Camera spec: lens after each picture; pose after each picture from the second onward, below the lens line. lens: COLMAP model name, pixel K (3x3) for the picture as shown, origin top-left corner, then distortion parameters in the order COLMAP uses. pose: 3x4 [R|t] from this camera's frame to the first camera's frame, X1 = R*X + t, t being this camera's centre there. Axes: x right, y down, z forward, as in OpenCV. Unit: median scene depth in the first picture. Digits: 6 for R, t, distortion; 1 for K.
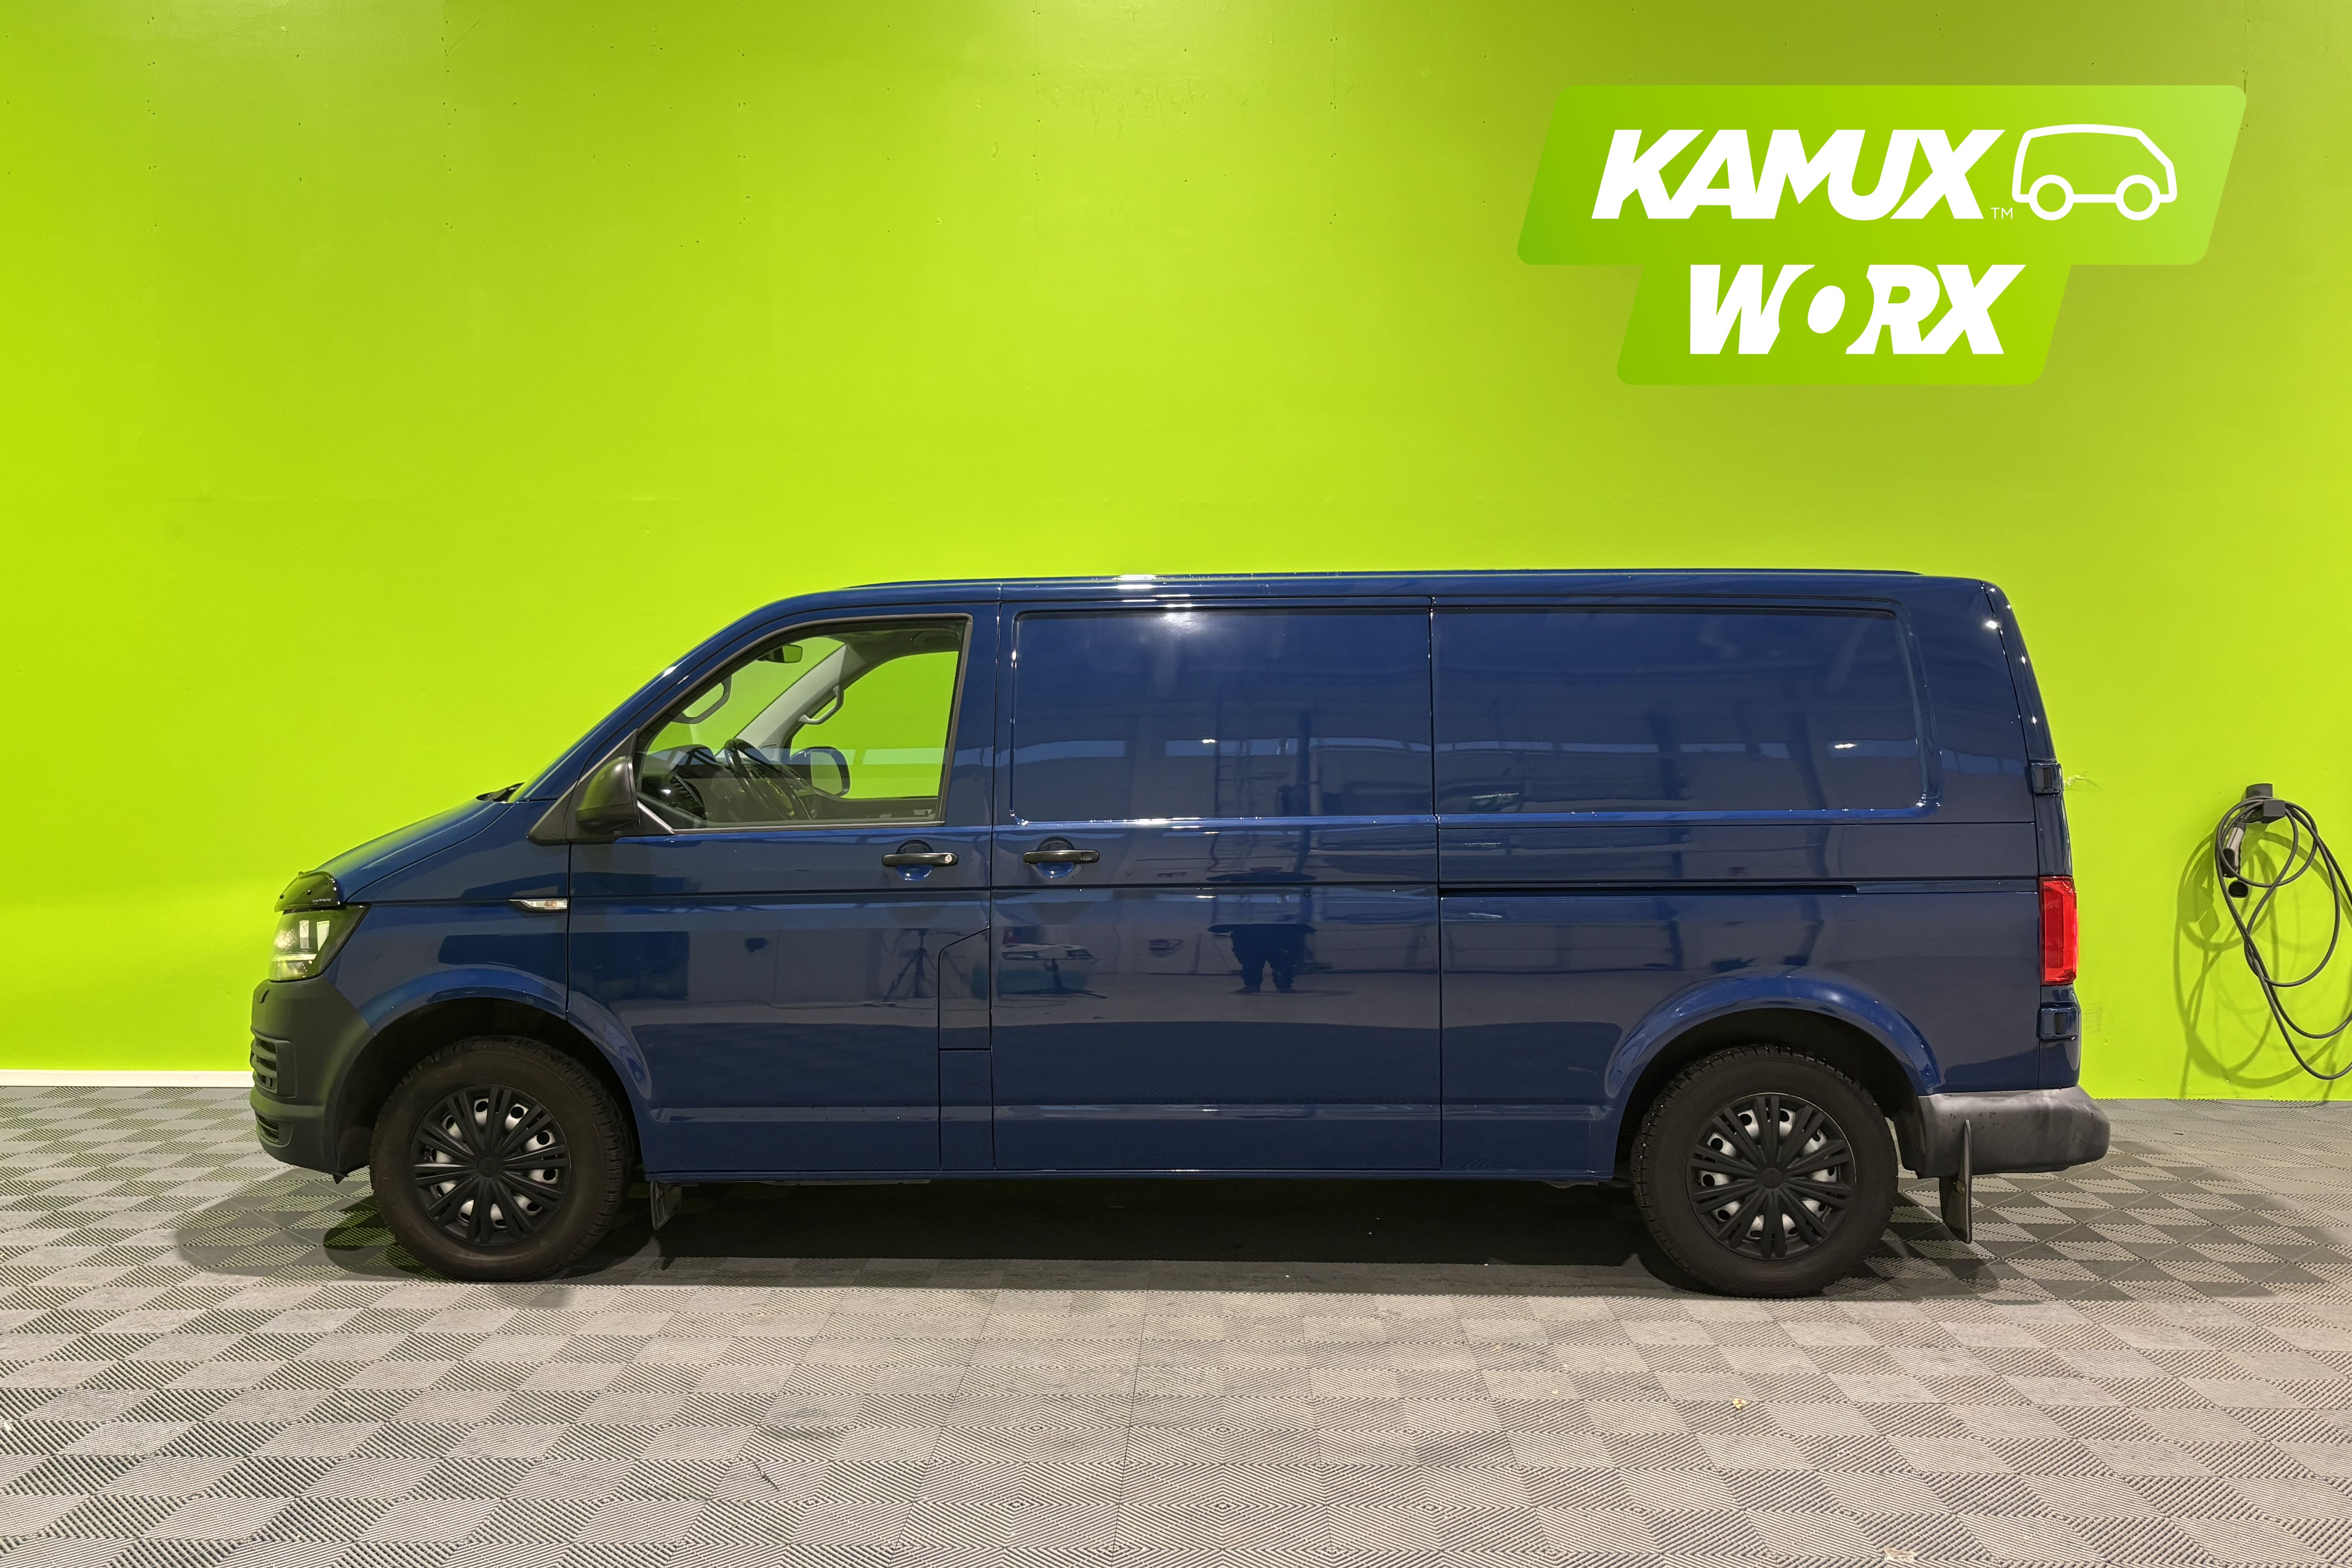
lens RADIAL K [[1922.6, 0, 1181.5], [0, 1922.6, 776.2], [0, 0, 1]] dist [0.109467, 0.006756]
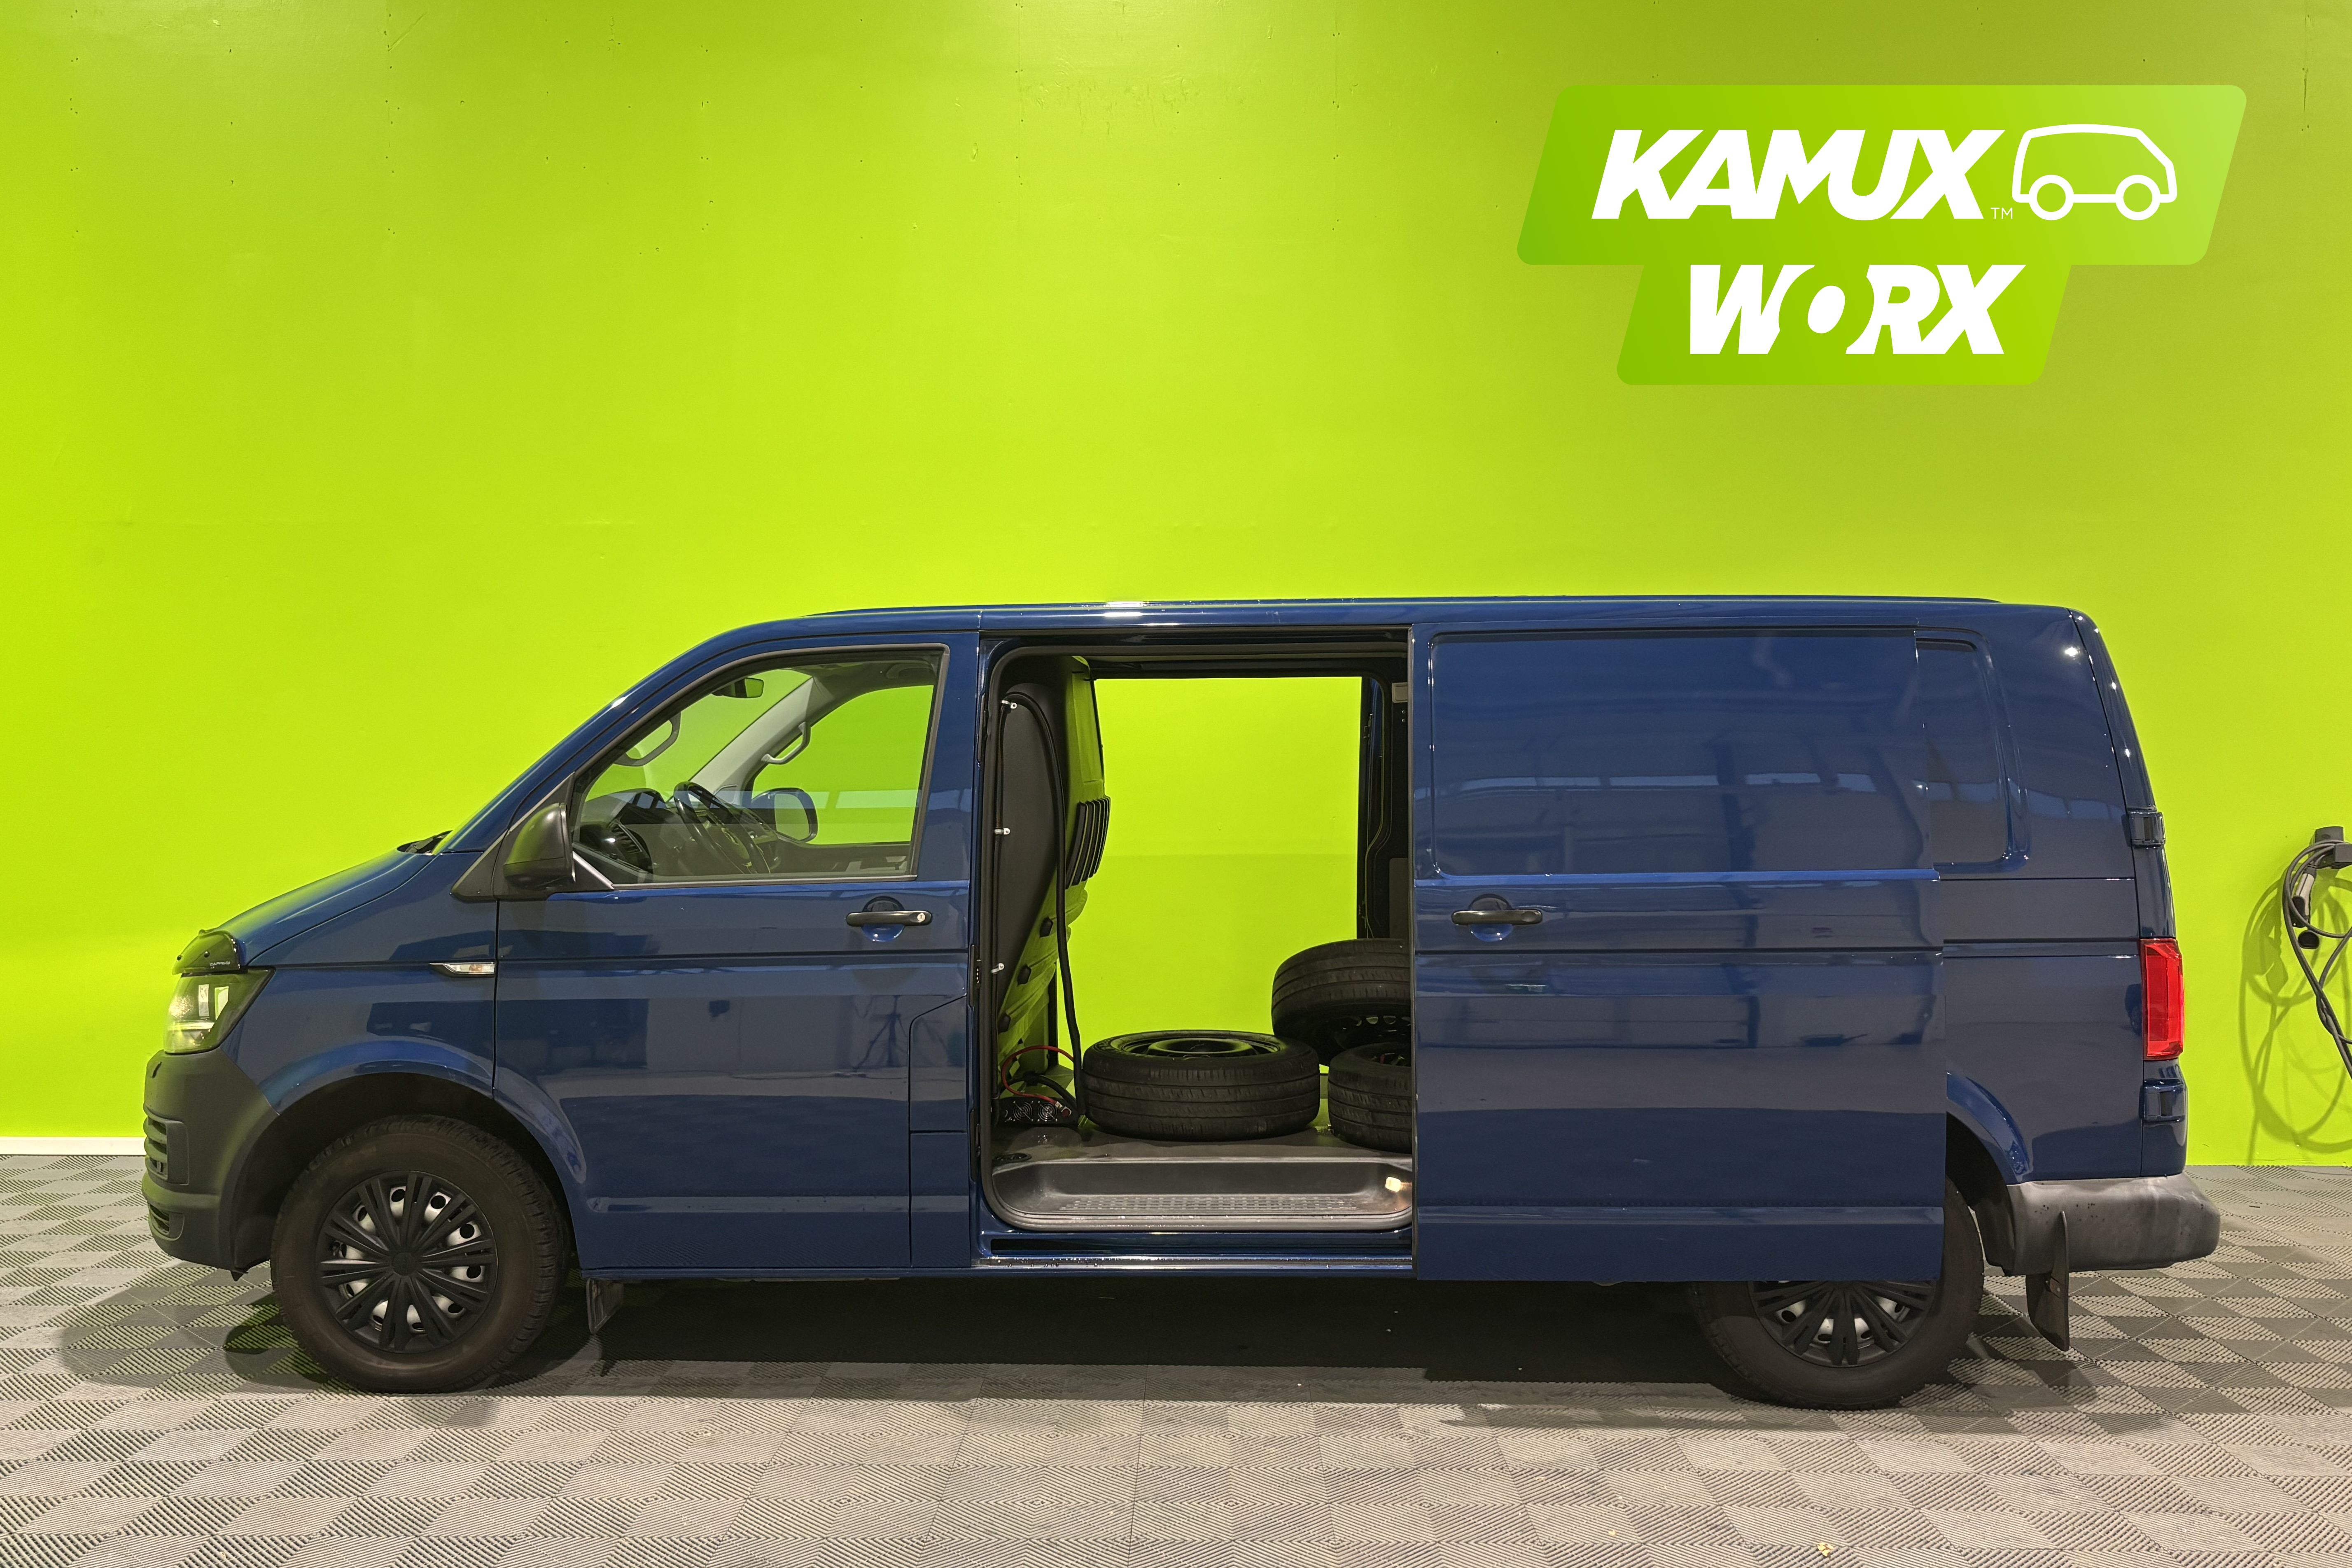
lens RADIAL K [[1922.6, 0, 1170.4], [0, 1922.6, 791.4], [0, 0, 1]] dist [0.109467, 0.006756]
pose [[0.999994, -0.000452, 0.003332, -0.007881], [0.000480, 0.999963, -0.008590, -0.007768], [-0.003328, 0.008592, 0.999958, 0.101105]]
